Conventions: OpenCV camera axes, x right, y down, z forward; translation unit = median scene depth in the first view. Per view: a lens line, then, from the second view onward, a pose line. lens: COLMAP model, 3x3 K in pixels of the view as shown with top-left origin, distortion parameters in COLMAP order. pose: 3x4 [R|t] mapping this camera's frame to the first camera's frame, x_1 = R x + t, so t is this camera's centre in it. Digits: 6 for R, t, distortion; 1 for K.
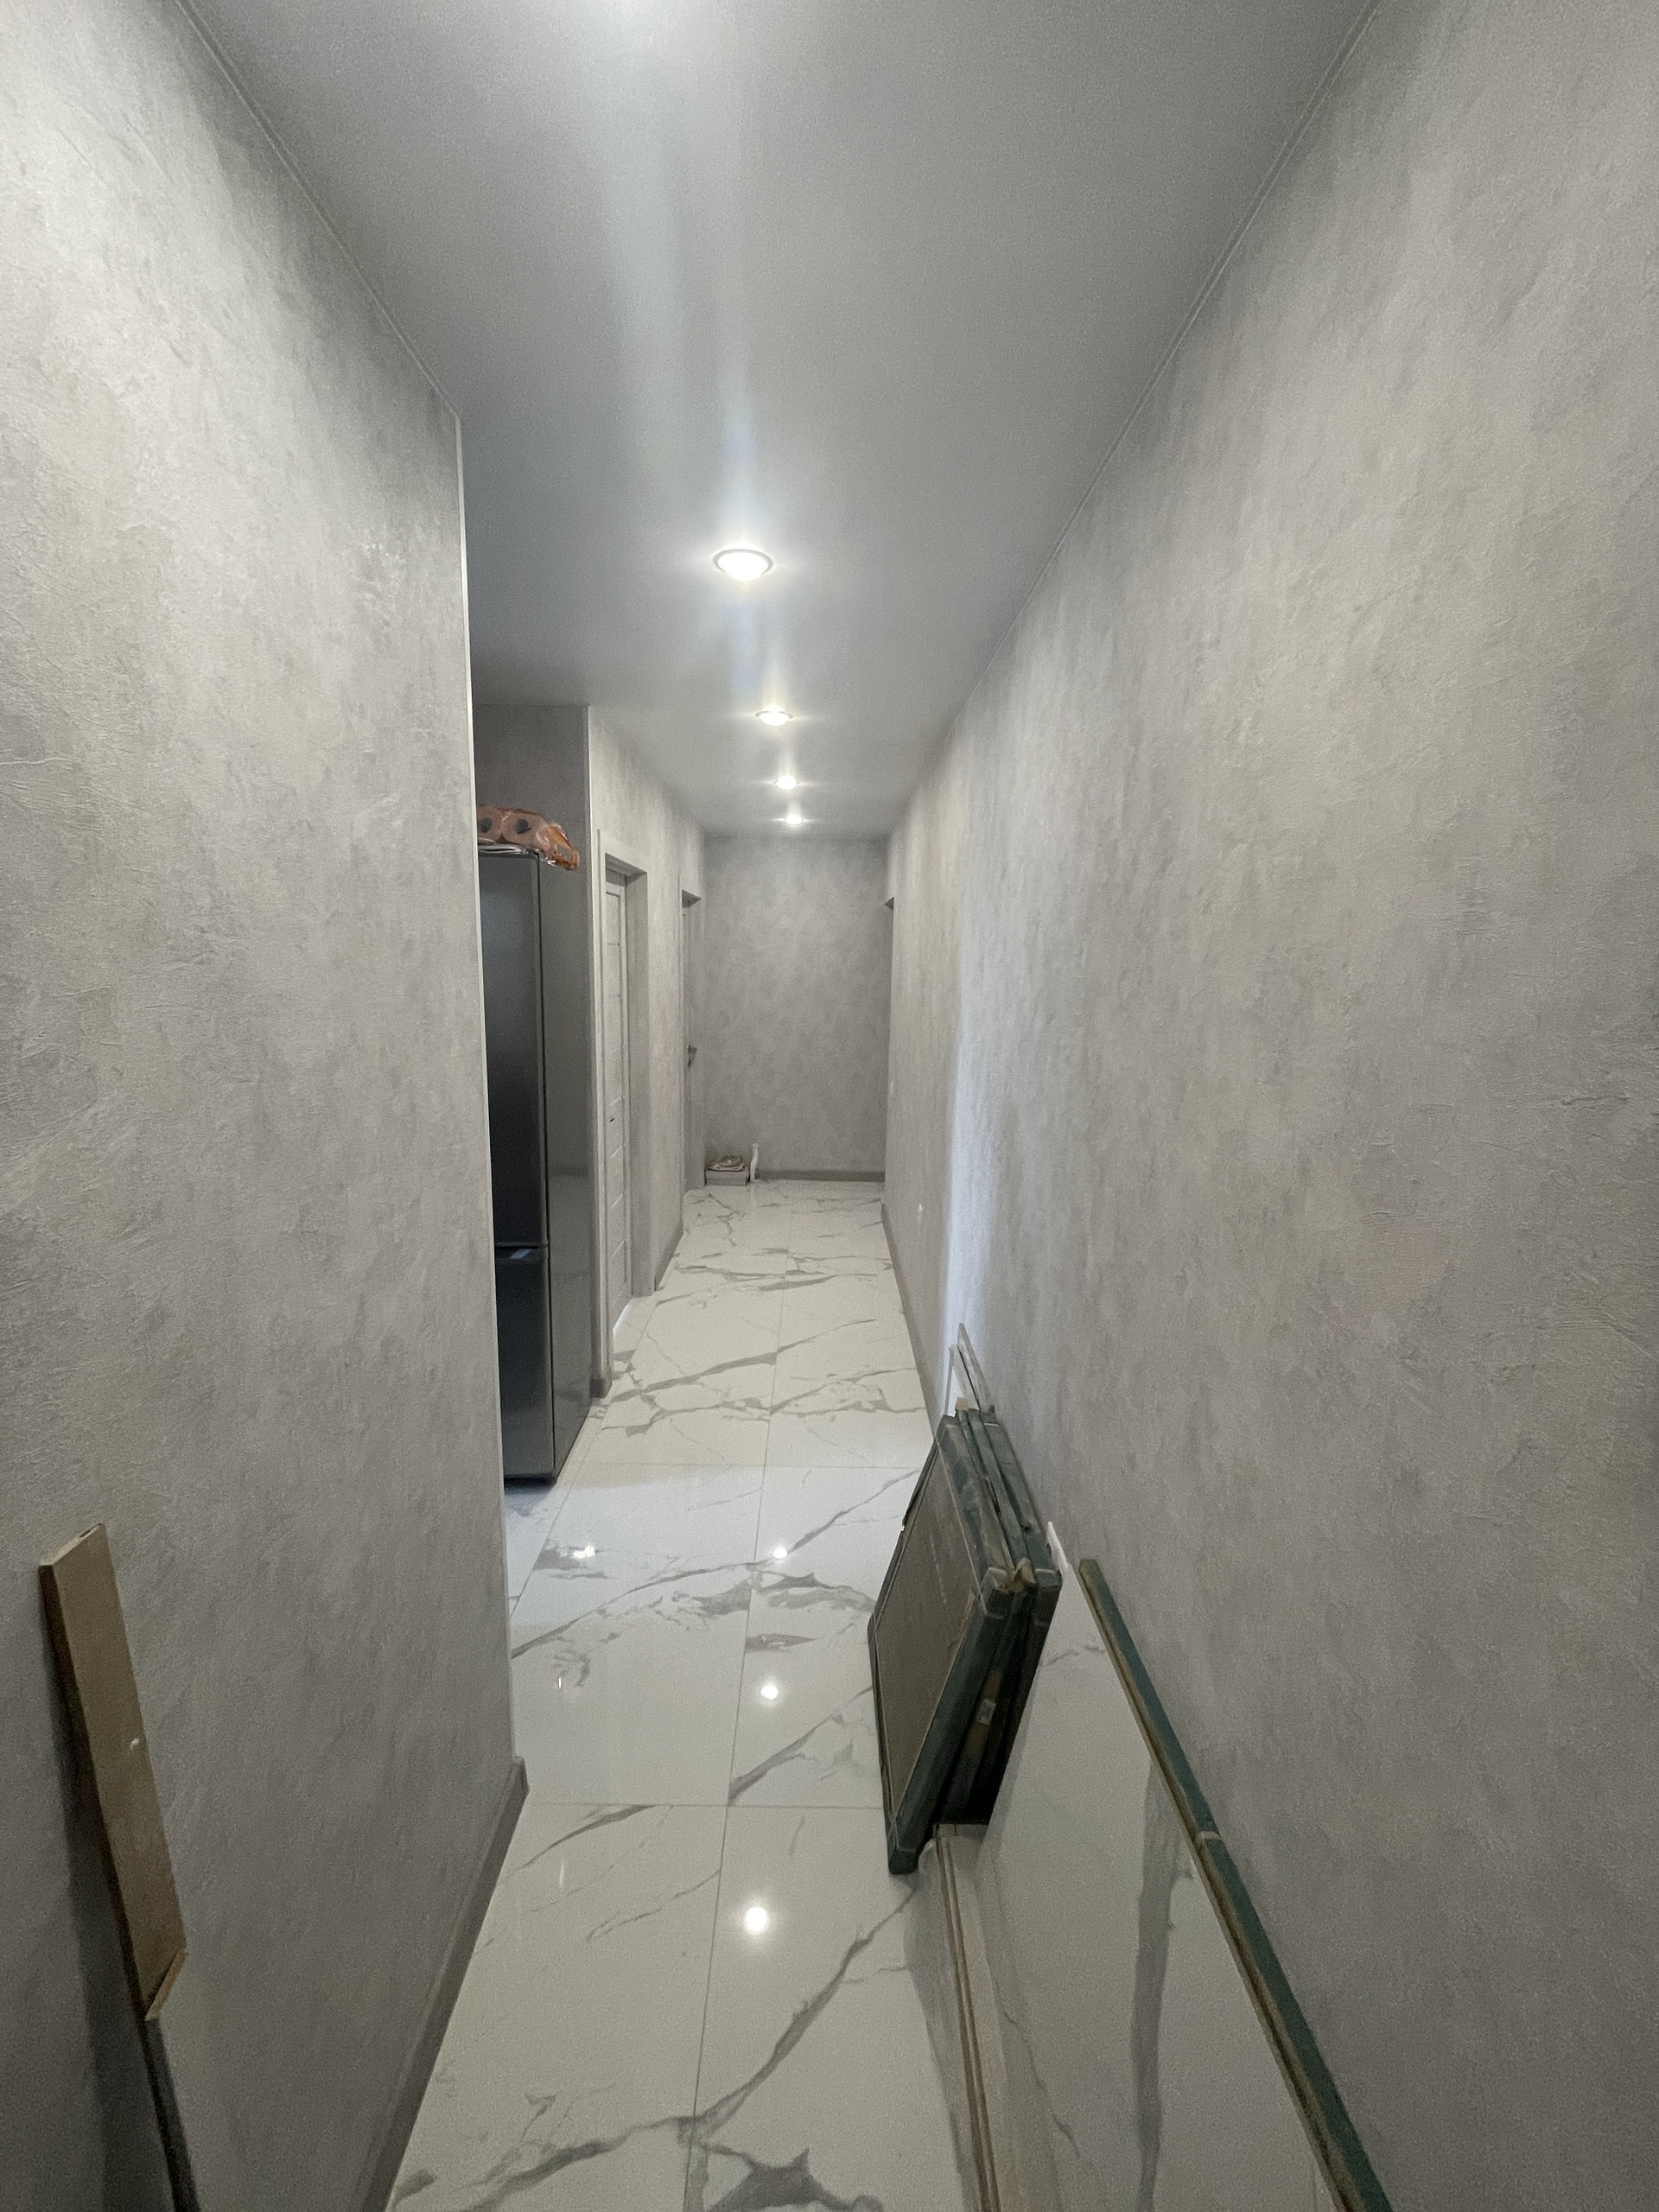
lens RADIAL K [[896.2, 0, 831.4], [0, 896.2, 1100.6], [0, 0, 1]] dist [-0.000863, 0.000653]
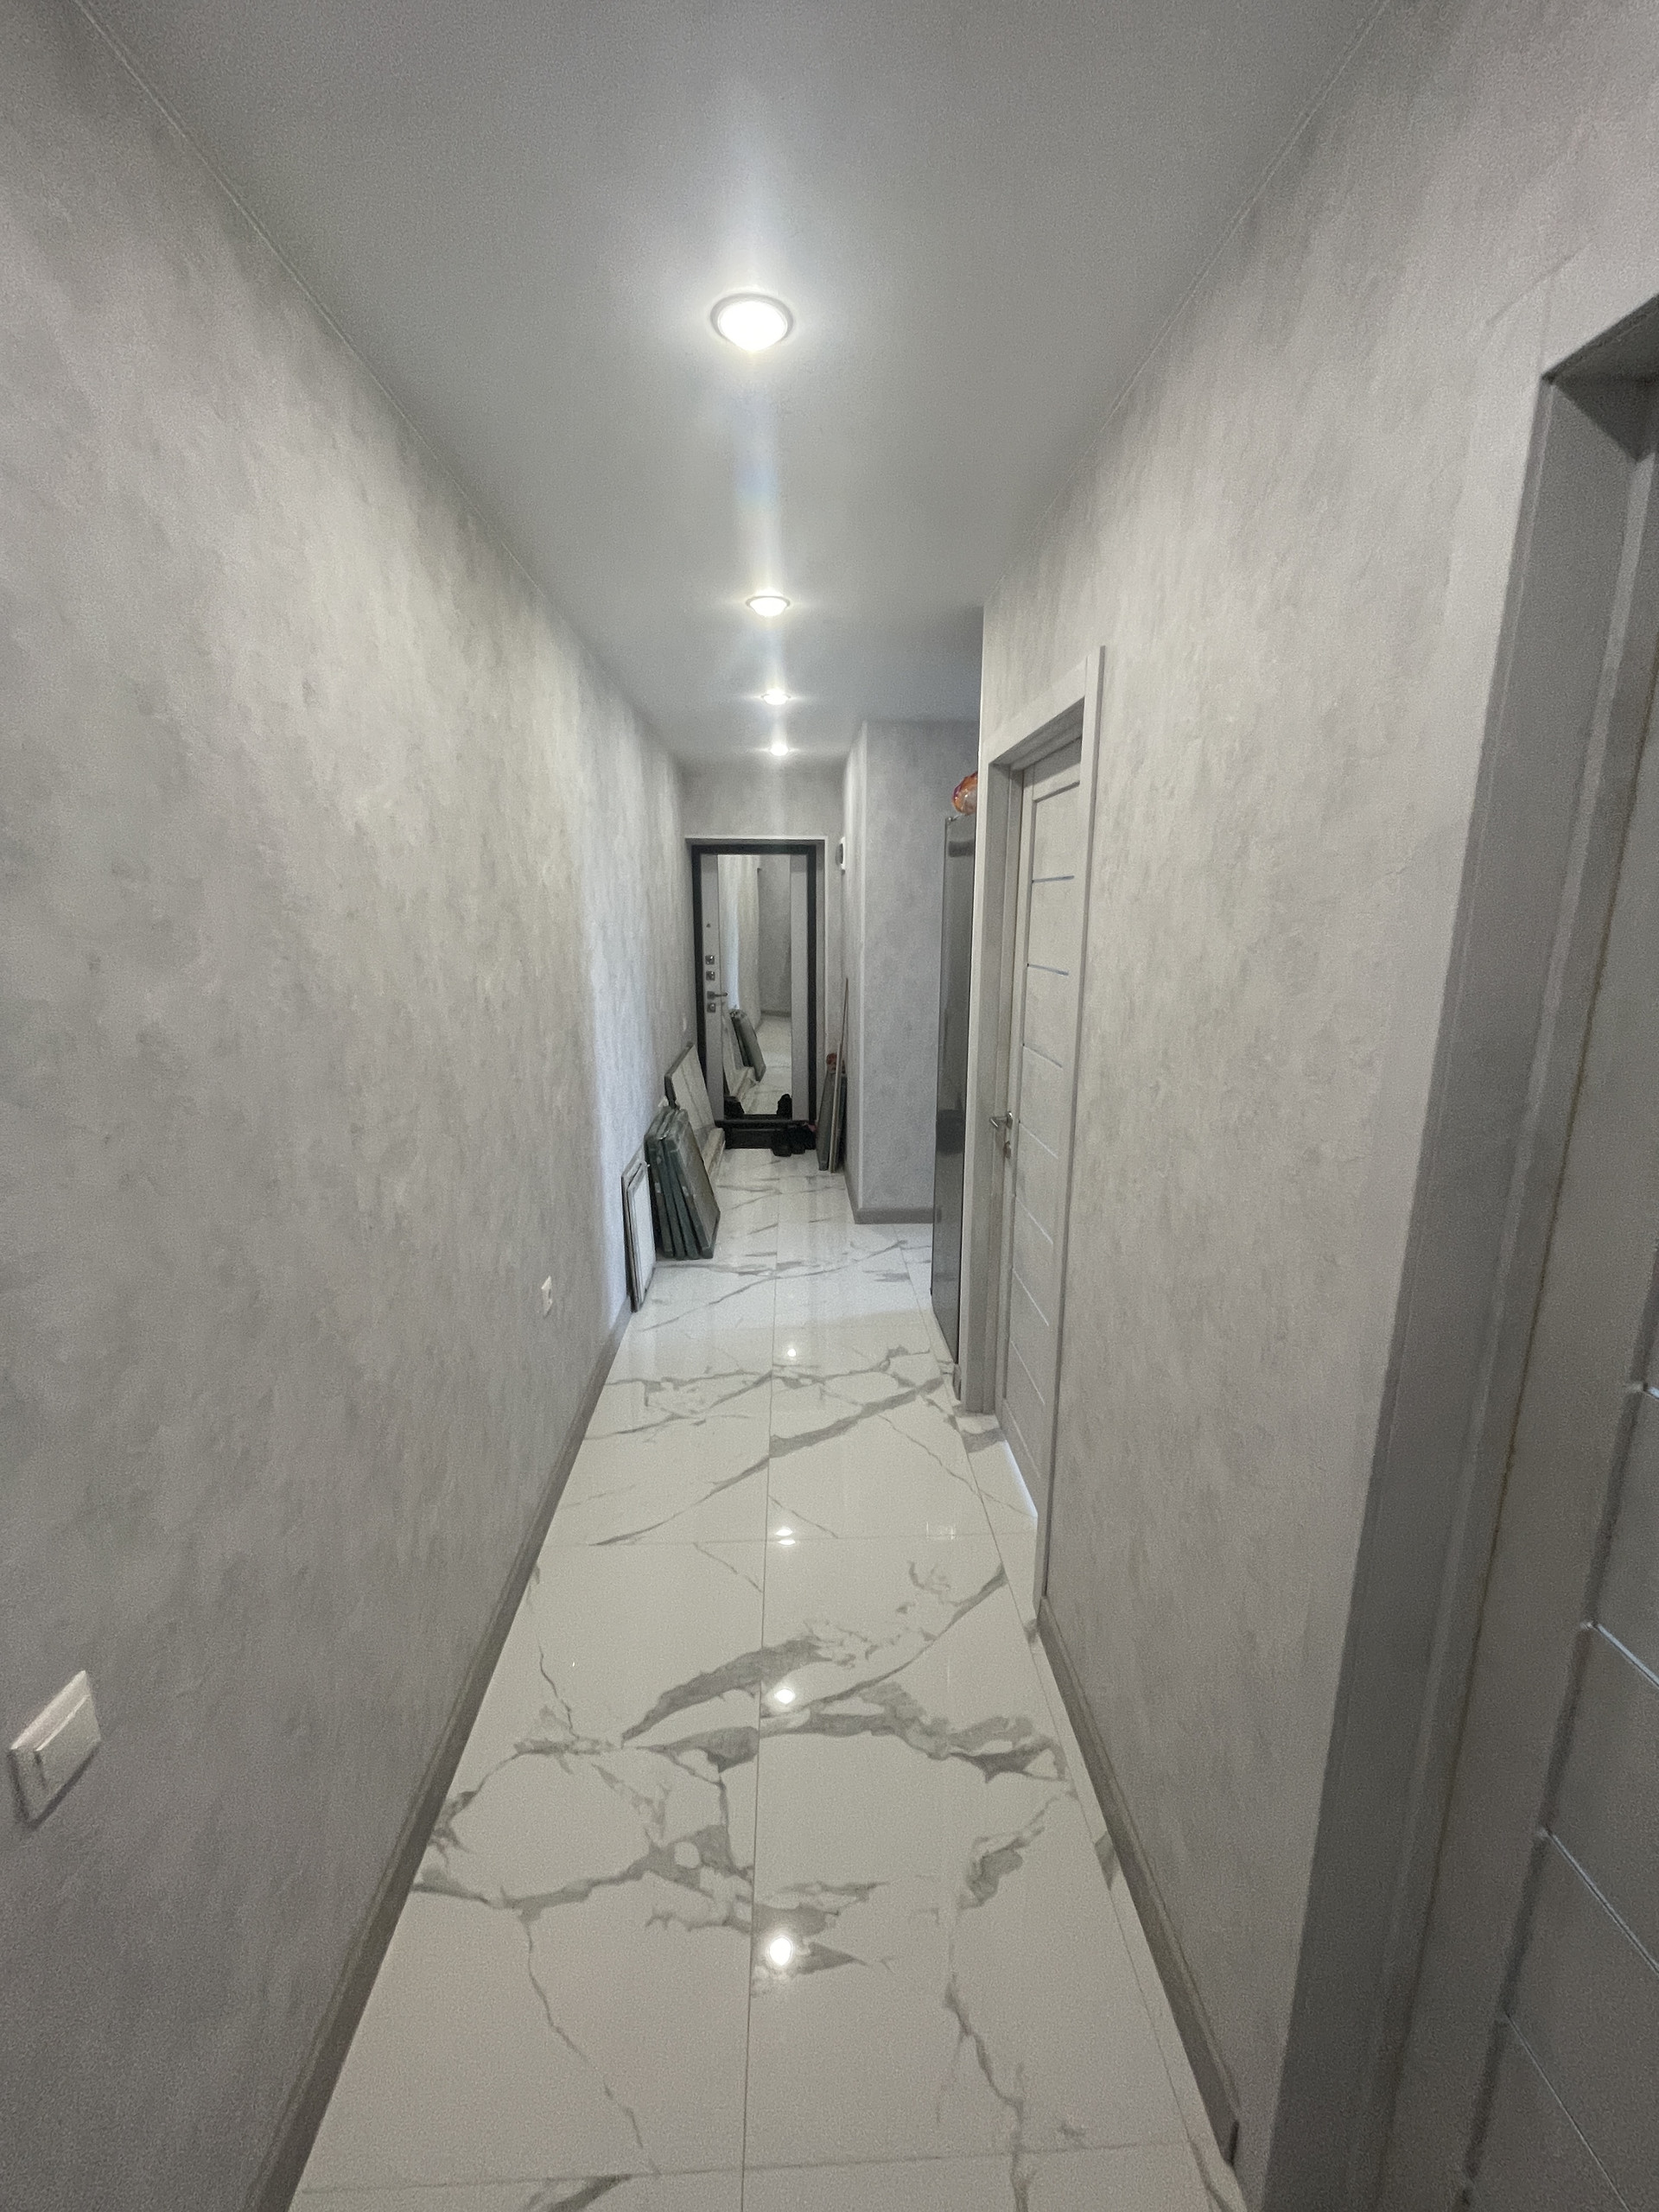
lens RADIAL K [[862.9, 0, 829.0], [0, 862.9, 1084.3], [0, 0, 1]] dist [0.000731, 0.000230]
pose [[-0.999060, -0.018849, -0.039036, -0.085389], [-0.031609, 0.933004, 0.358476, -0.271588], [0.029664, 0.359373, -0.932722, 1.721595]]
